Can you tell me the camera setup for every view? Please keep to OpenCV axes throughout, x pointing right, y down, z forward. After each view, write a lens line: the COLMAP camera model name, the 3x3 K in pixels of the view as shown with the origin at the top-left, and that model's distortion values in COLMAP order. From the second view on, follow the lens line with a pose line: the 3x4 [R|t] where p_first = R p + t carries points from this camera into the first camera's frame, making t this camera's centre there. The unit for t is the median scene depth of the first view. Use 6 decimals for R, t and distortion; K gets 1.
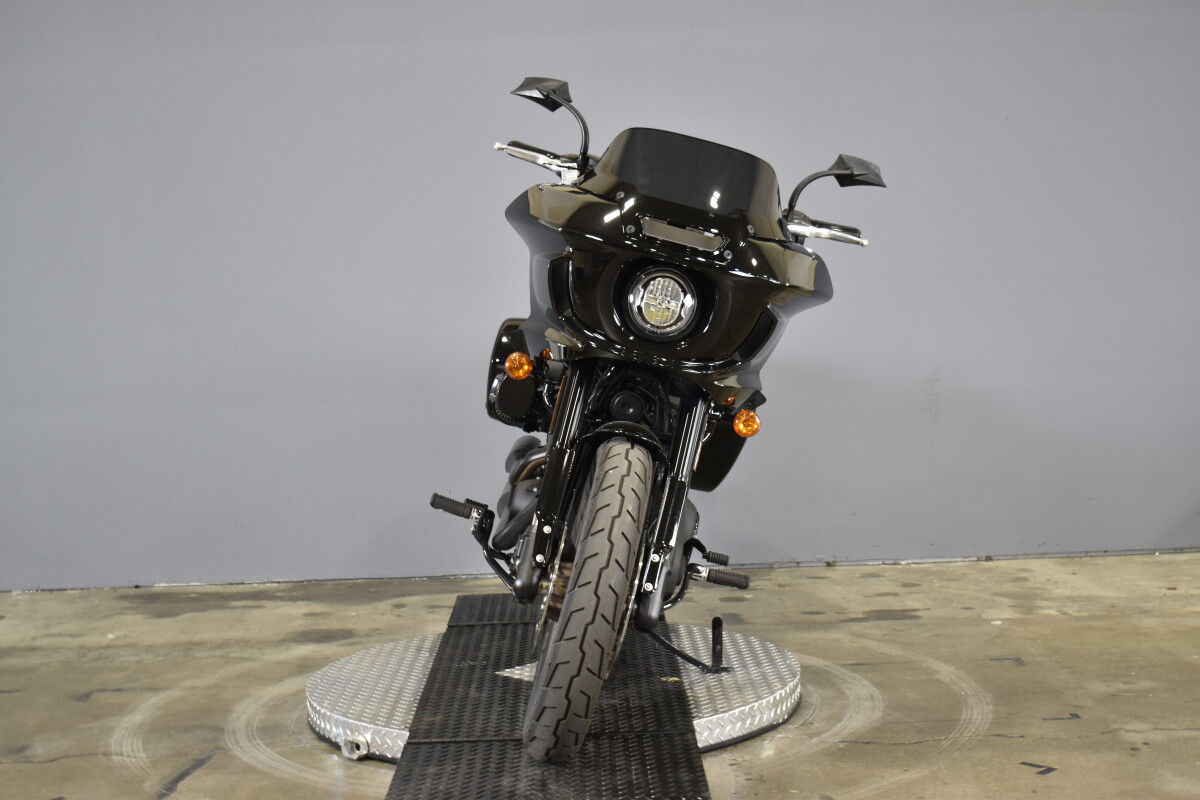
lens RADIAL K [[1786.4, 0, 601.4], [0, 1786.4, 389.1], [0, 0, 1]] dist [0.034432, 0.000000]
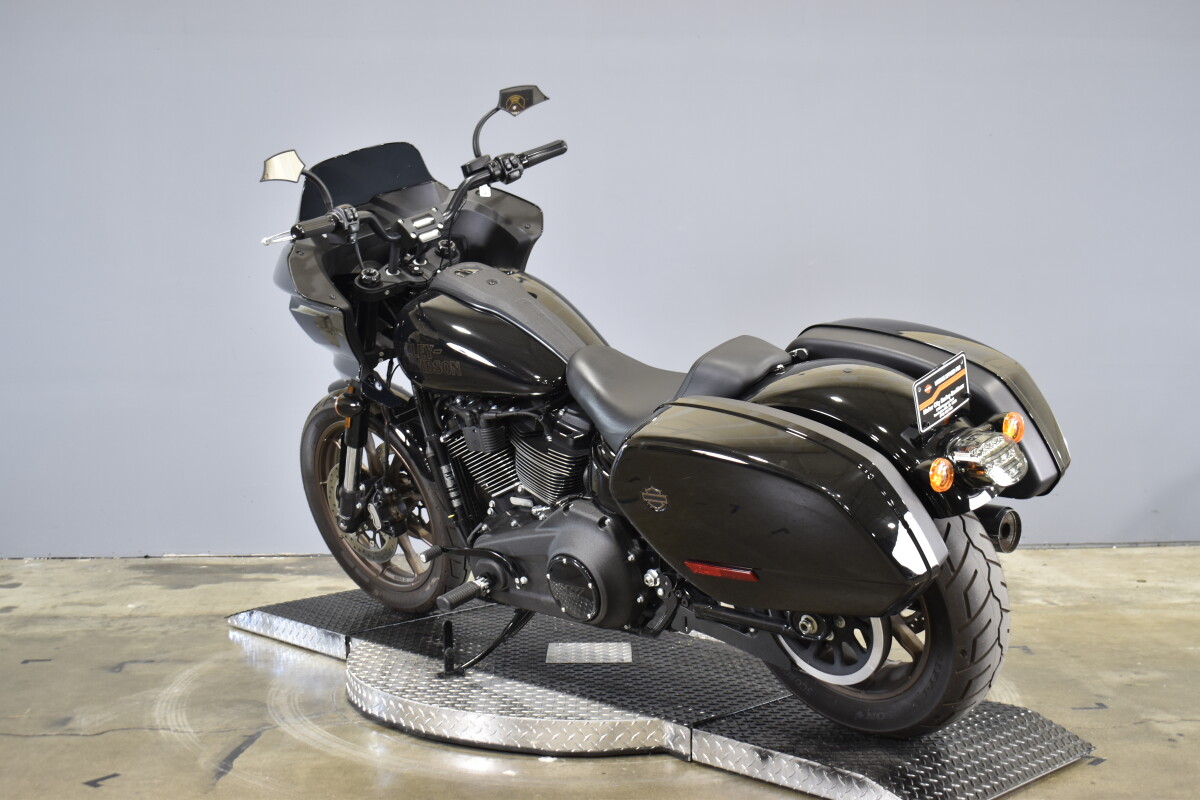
lens RADIAL K [[1590.8, 0, 596.3], [0, 1590.8, 382.1], [0, 0, 1]] dist [0.010035, 0.000000]
pose [[0.997479, 0.029336, 0.064622, -0.076846], [-0.029239, 0.999569, -0.002445, 0.005335], [-0.064666, 0.000549, 0.997907, 0.084194]]
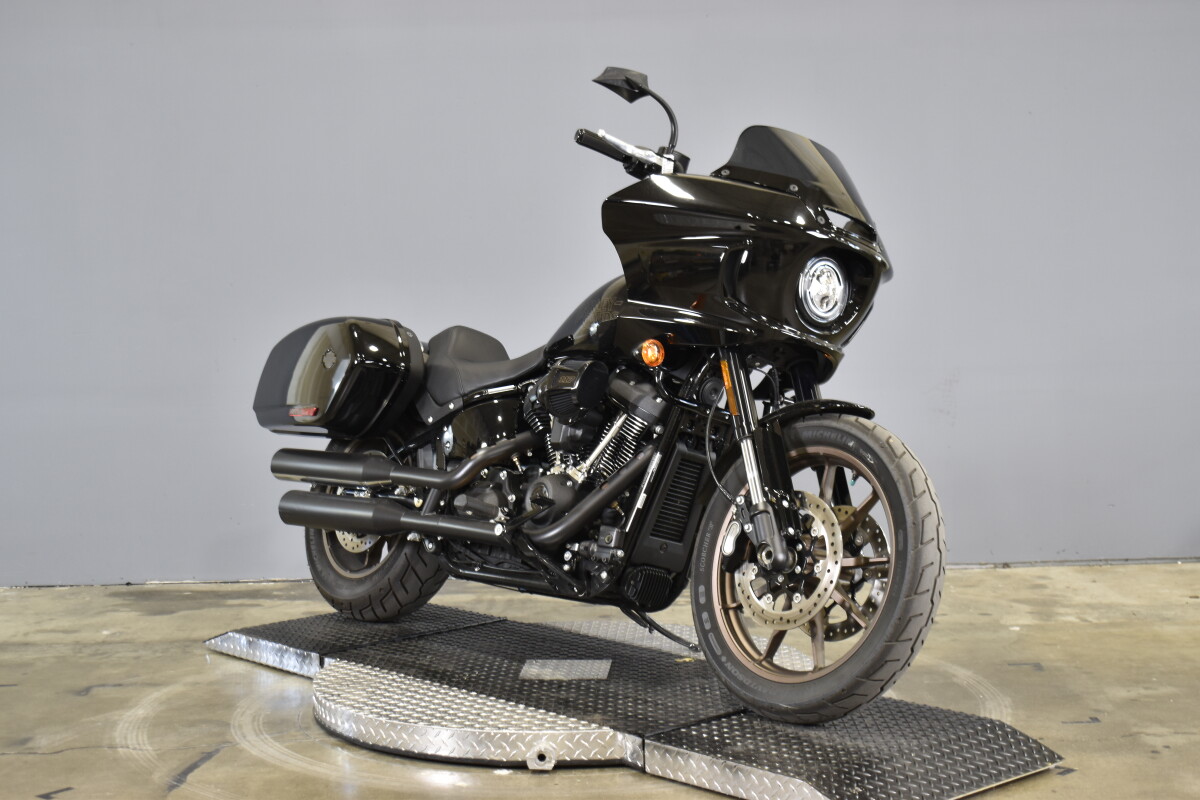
lens RADIAL K [[1899.9, 0, 602.3], [0, 1899.9, 399.0], [0, 0, 1]] dist [0.054064, 0.000000]
pose [[0.999899, 0.012498, 0.006744, -0.013444], [-0.012509, 0.999920, 0.001676, 0.006337], [-0.006722, -0.001761, 0.999976, -0.040560]]
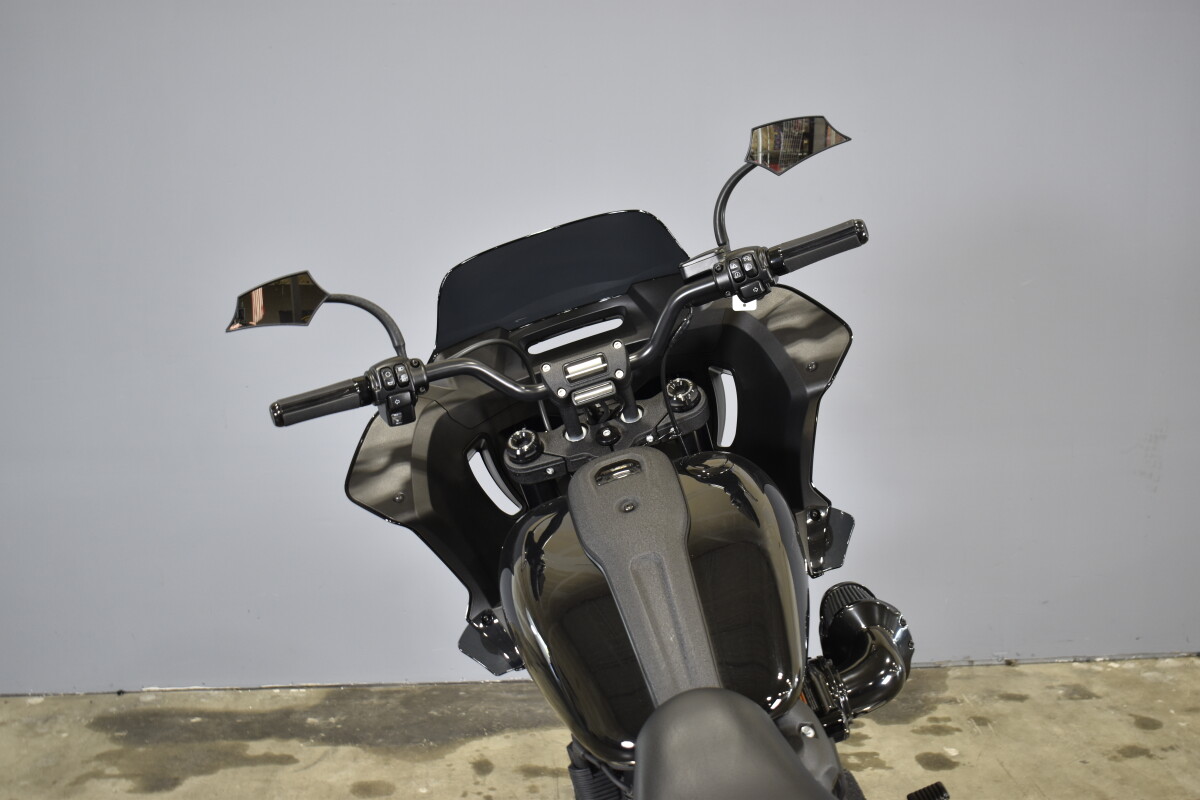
lens RADIAL K [[1365.3, 0, 594.2], [0, 1365.3, 390.9], [0, 0, 1]] dist [-0.026226, 0.000000]
pose [[0.997289, 0.011196, 0.072721, -0.123283], [-0.021087, 0.990387, 0.136709, -0.121509], [-0.070492, -0.137872, 0.987938, 0.524751]]
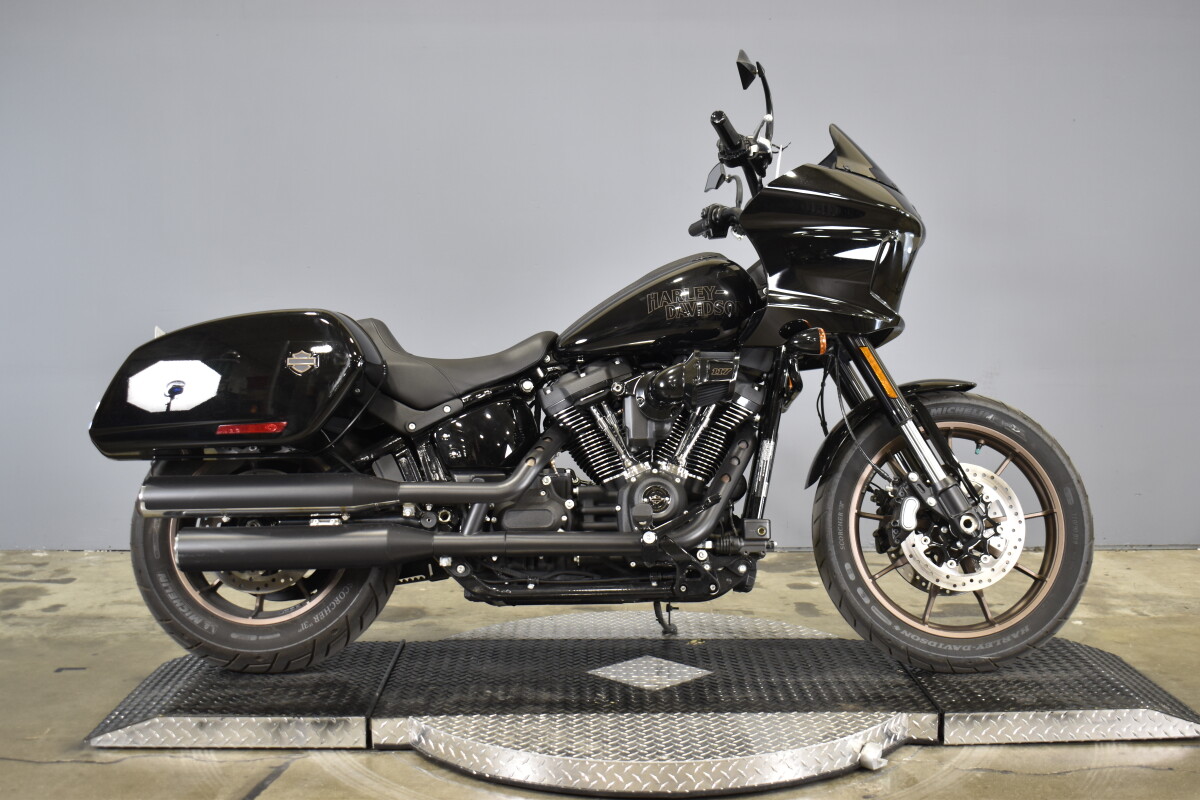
lens RADIAL K [[1442.0, 0, 597.5], [0, 1442.0, 394.4], [0, 0, 1]] dist [-0.015132, 0.000000]
pose [[0.999327, 0.033216, 0.015589, -0.063200], [-0.033536, 0.999224, 0.020675, -0.003436], [-0.014891, -0.021184, 0.999665, 0.216731]]
